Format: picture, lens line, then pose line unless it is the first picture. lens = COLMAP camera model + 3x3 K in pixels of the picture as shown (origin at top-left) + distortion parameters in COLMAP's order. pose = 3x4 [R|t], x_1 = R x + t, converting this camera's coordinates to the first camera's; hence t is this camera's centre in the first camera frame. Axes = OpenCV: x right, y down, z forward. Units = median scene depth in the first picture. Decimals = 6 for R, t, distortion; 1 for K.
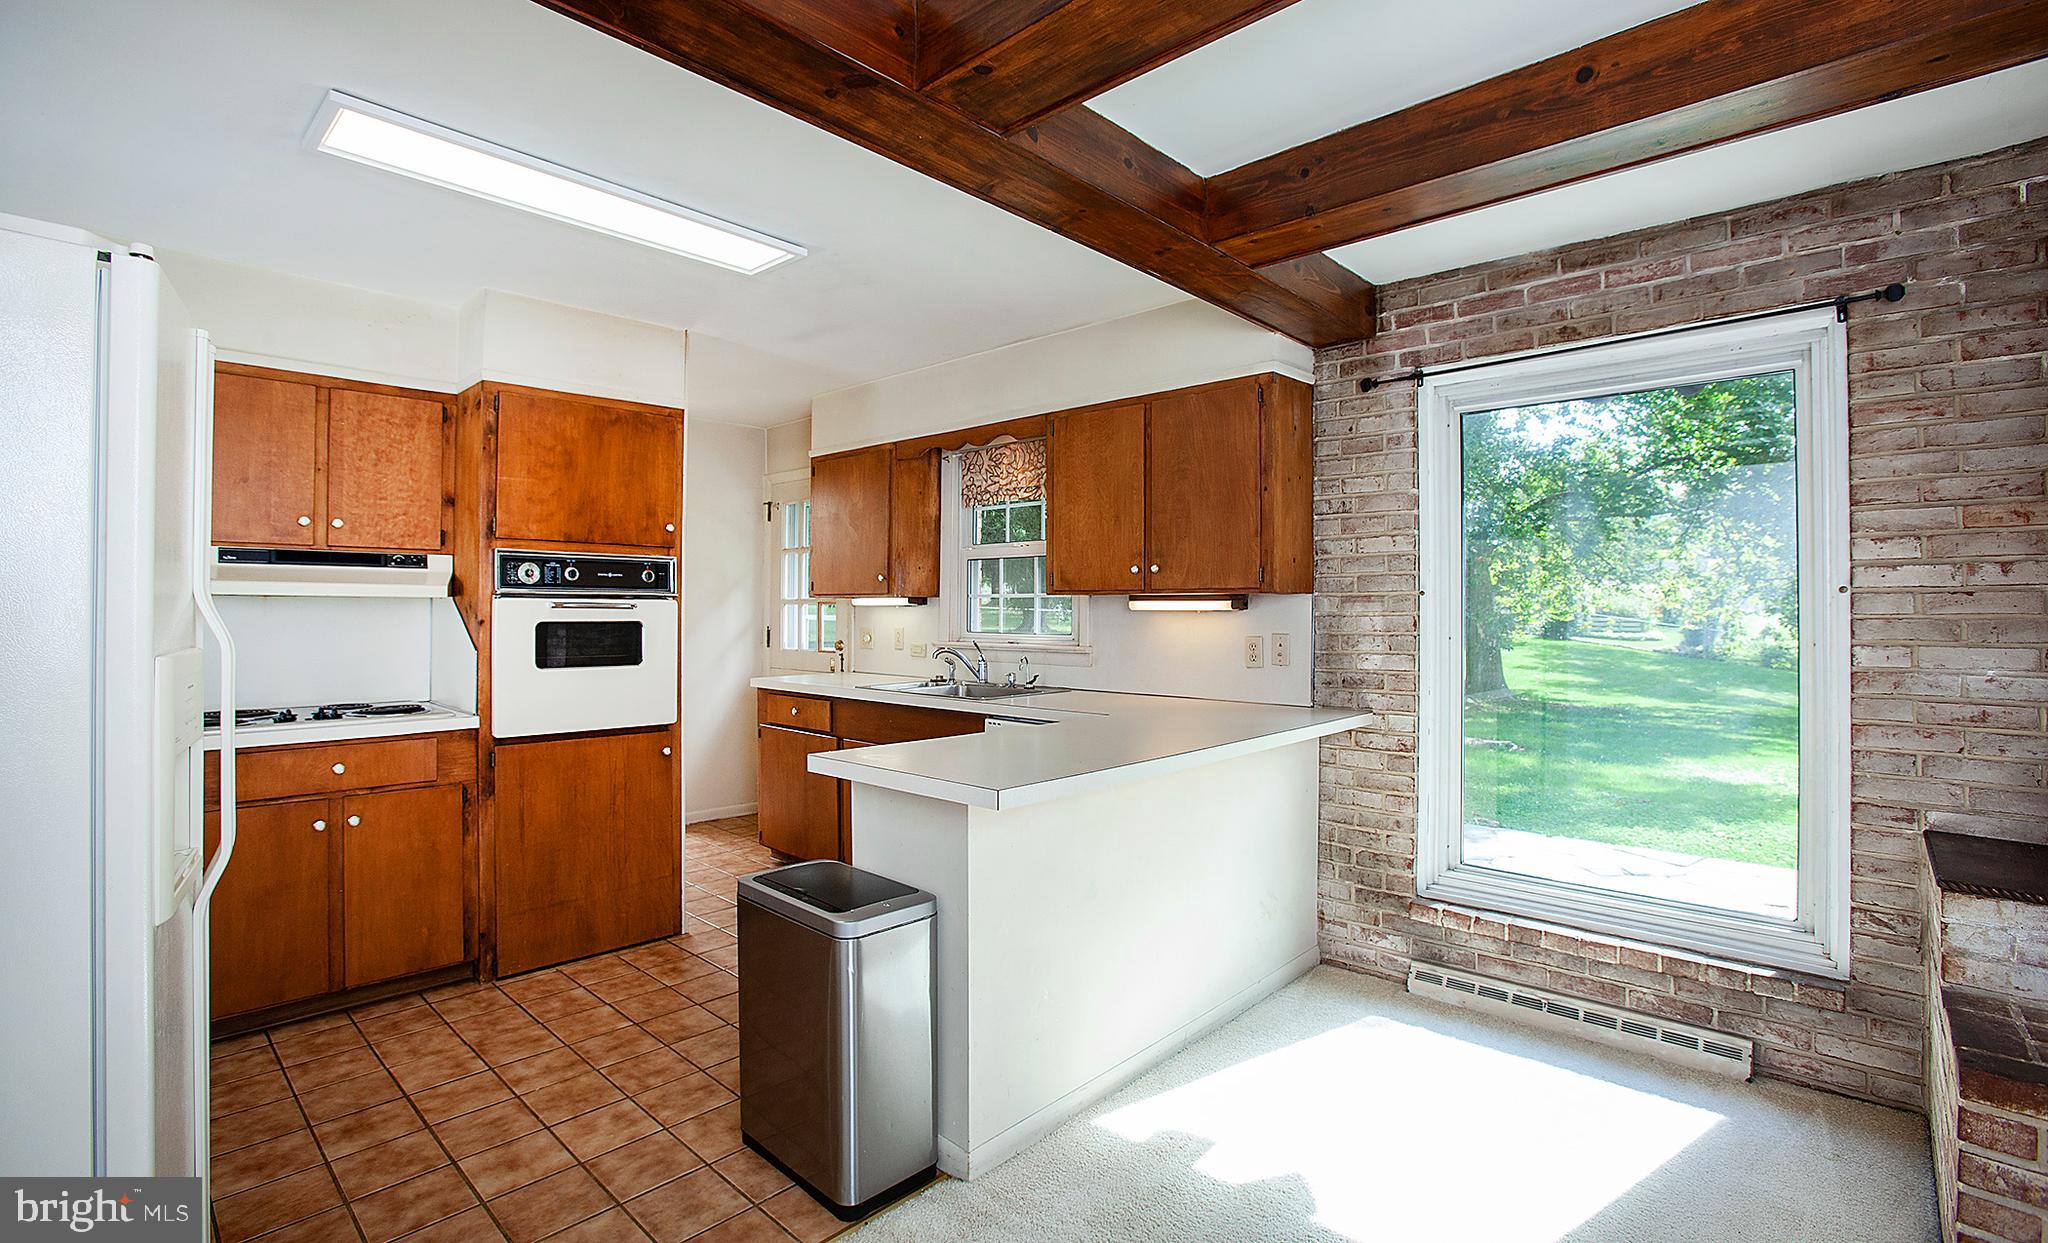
lens RADIAL K [[942.7, 0, 1008.9], [0, 942.7, 600.3], [0, 0, 1]] dist [-0.069375, 0.027905]
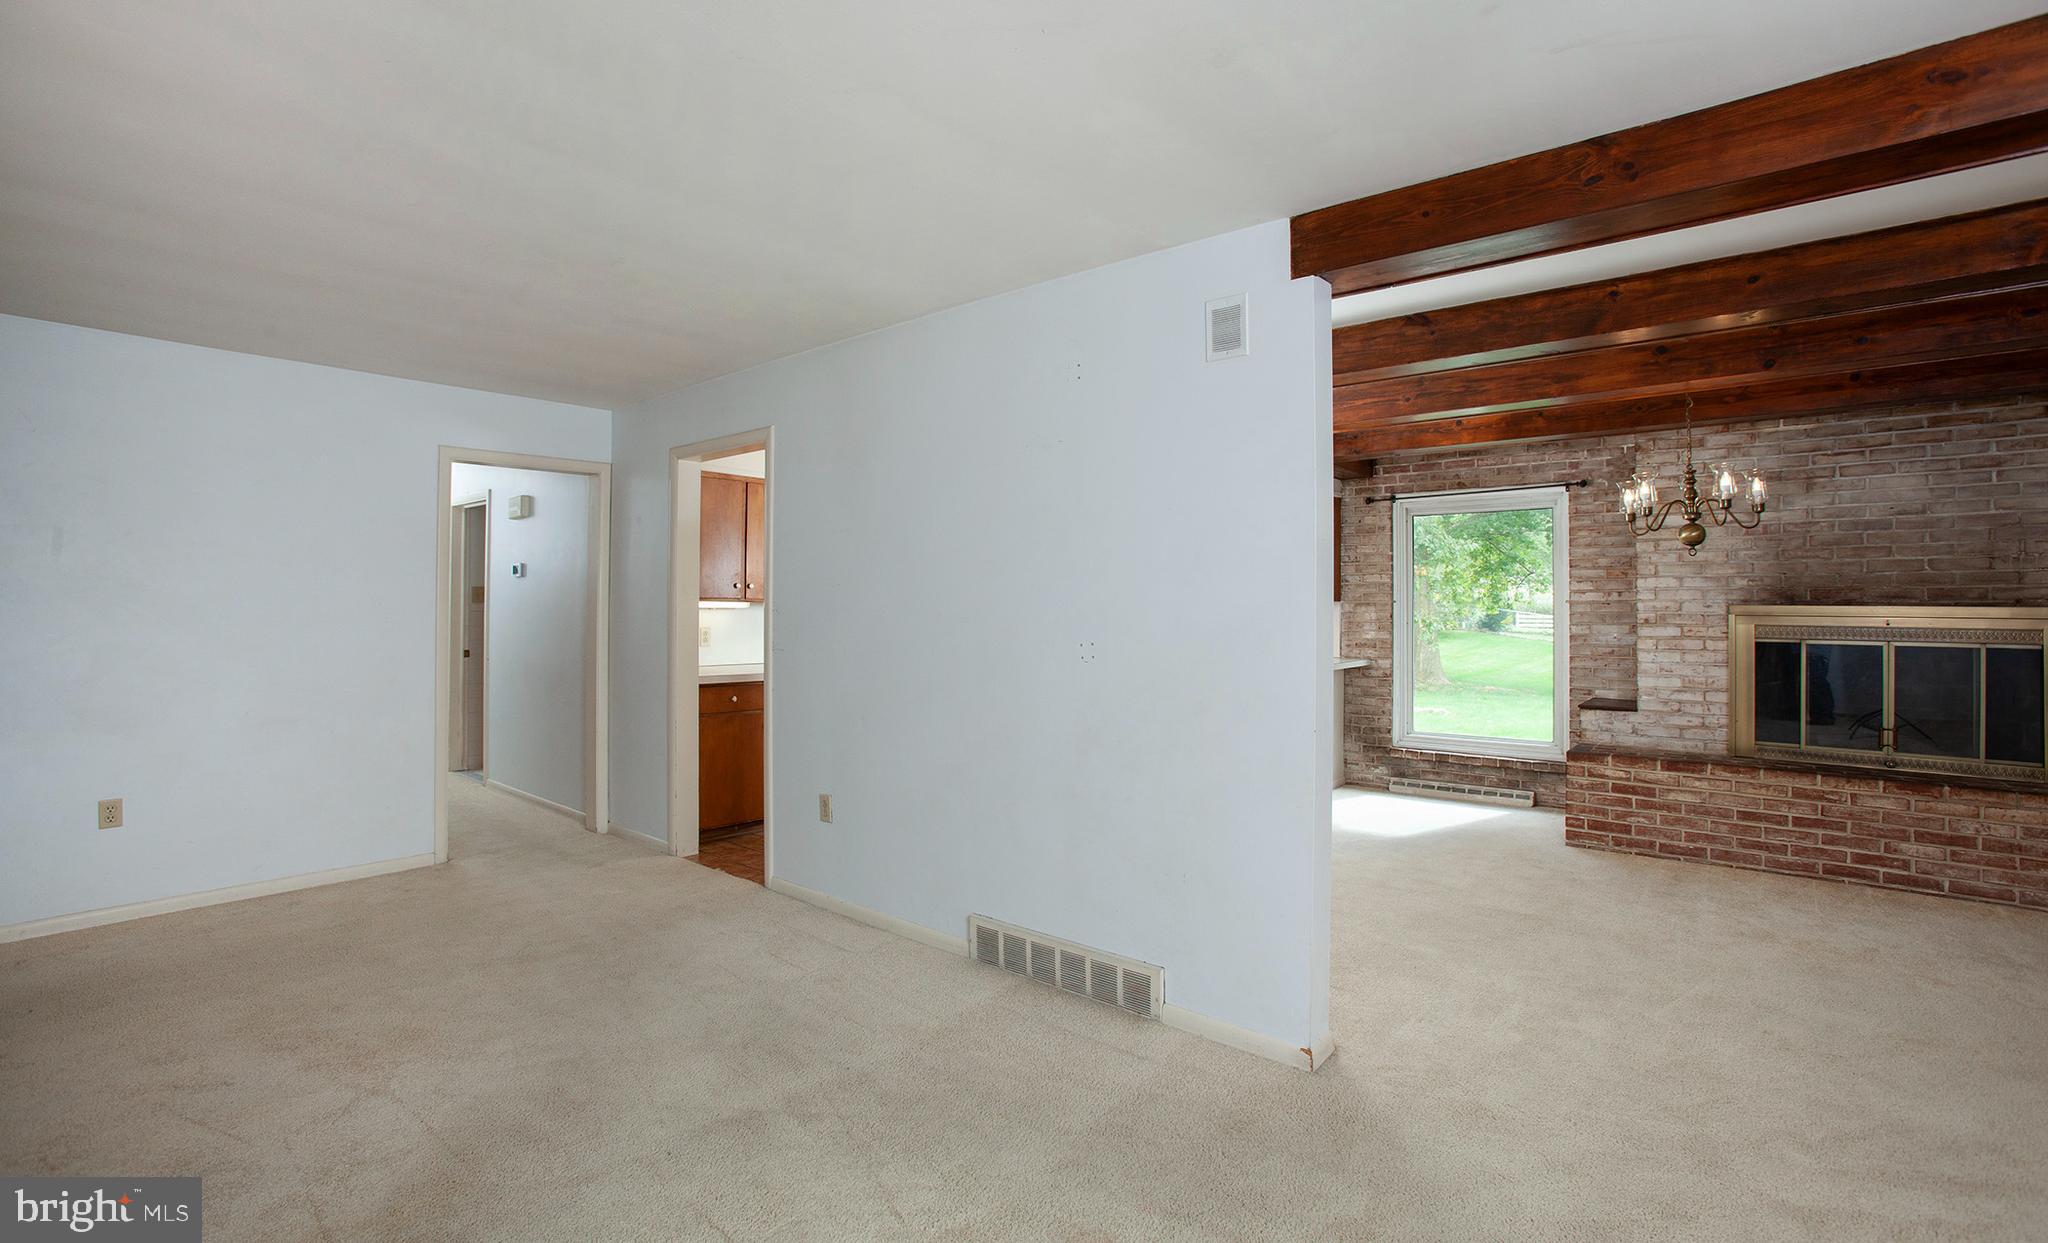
lens RADIAL K [[962.6, 0, 1023.7], [0, 962.6, 595.7], [0, 0, 1]] dist [-0.046772, 0.023007]
pose [[0.996980, 0.001283, 0.077648, -0.555765], [-0.001225, 0.999999, -0.000795, -0.018234], [-0.077649, 0.000697, 0.996981, -1.083513]]
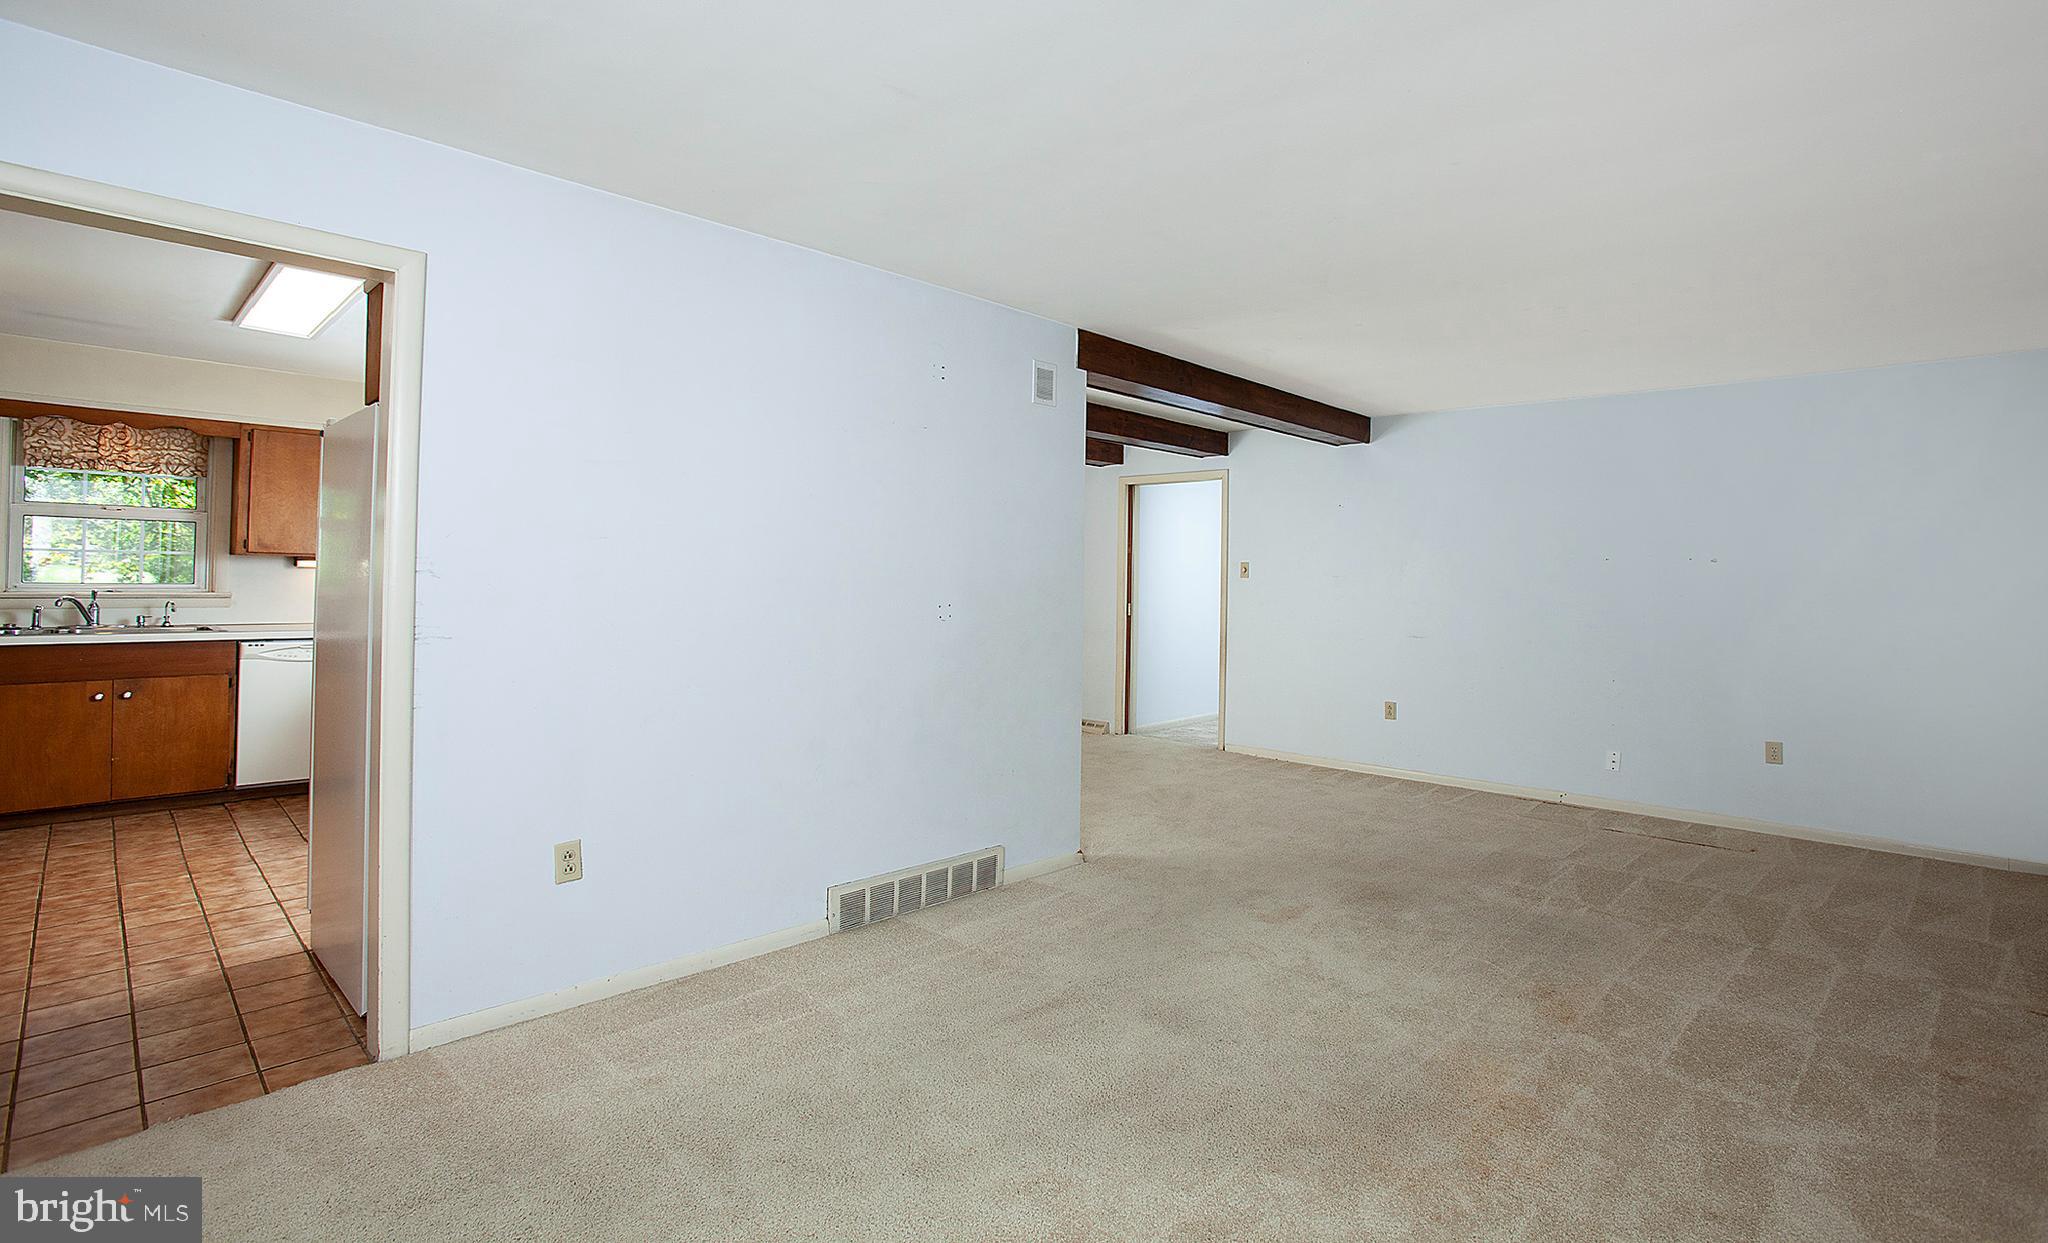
lens RADIAL K [[926.4, 0, 1029.8], [0, 926.4, 572.2], [0, 0, 1]] dist [-0.000509, 0.008608]
pose [[0.020680, 0.004659, 0.999775, -1.556231], [-0.026941, 0.999629, -0.004101, -0.006980], [-0.999423, -0.026850, 0.020797, -0.216512]]
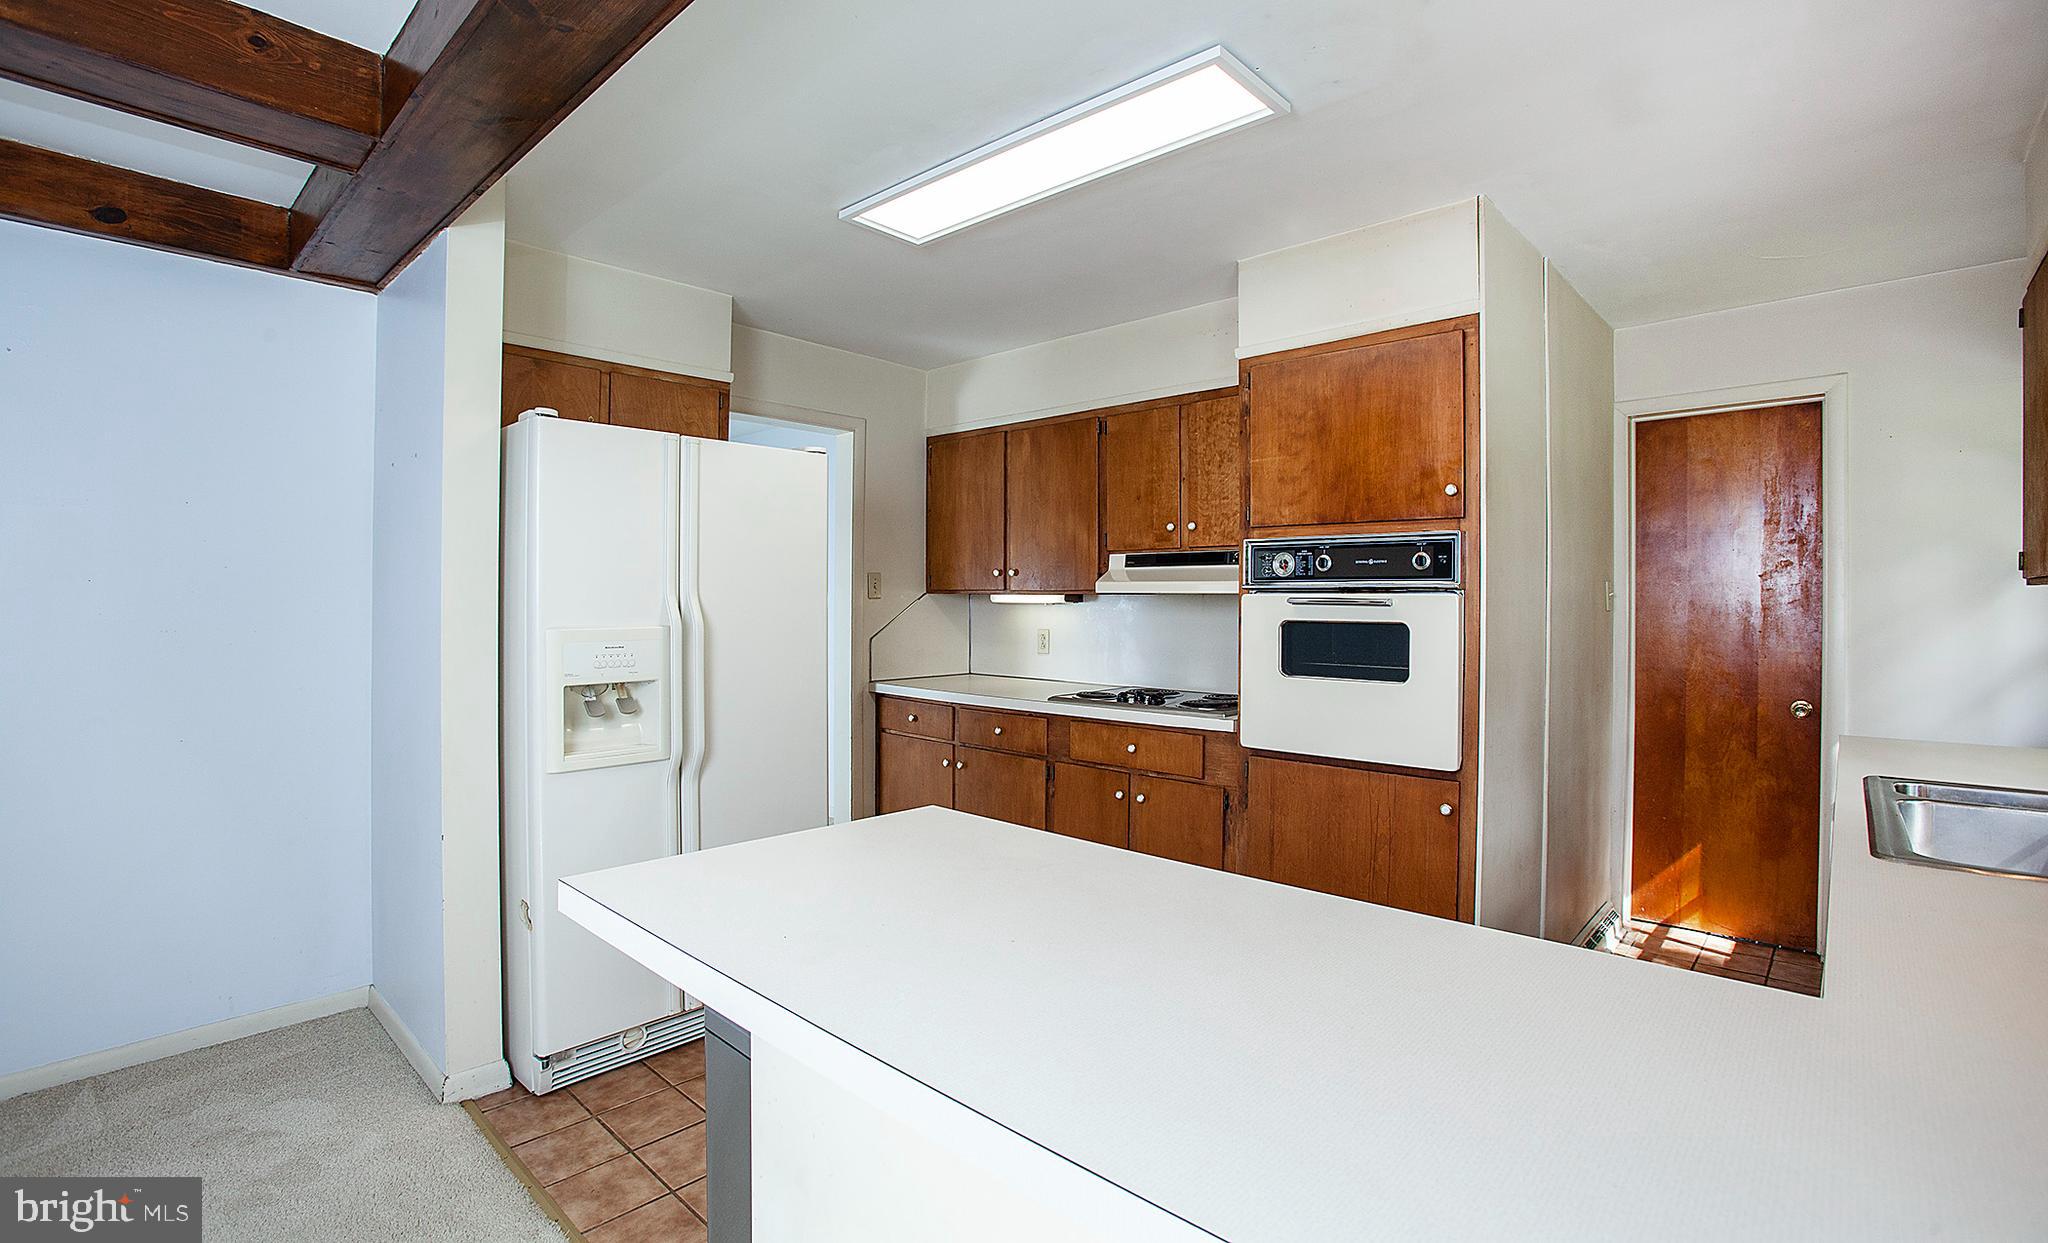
lens RADIAL K [[942.7, 0, 1008.9], [0, 942.7, 600.3], [0, 0, 1]] dist [-0.069375, 0.027905]
pose [[0.006759, -0.003291, -0.999972, 0.373680], [0.003298, 0.999989, -0.003269, 0.006543], [0.999972, -0.003276, 0.006770, 0.763844]]
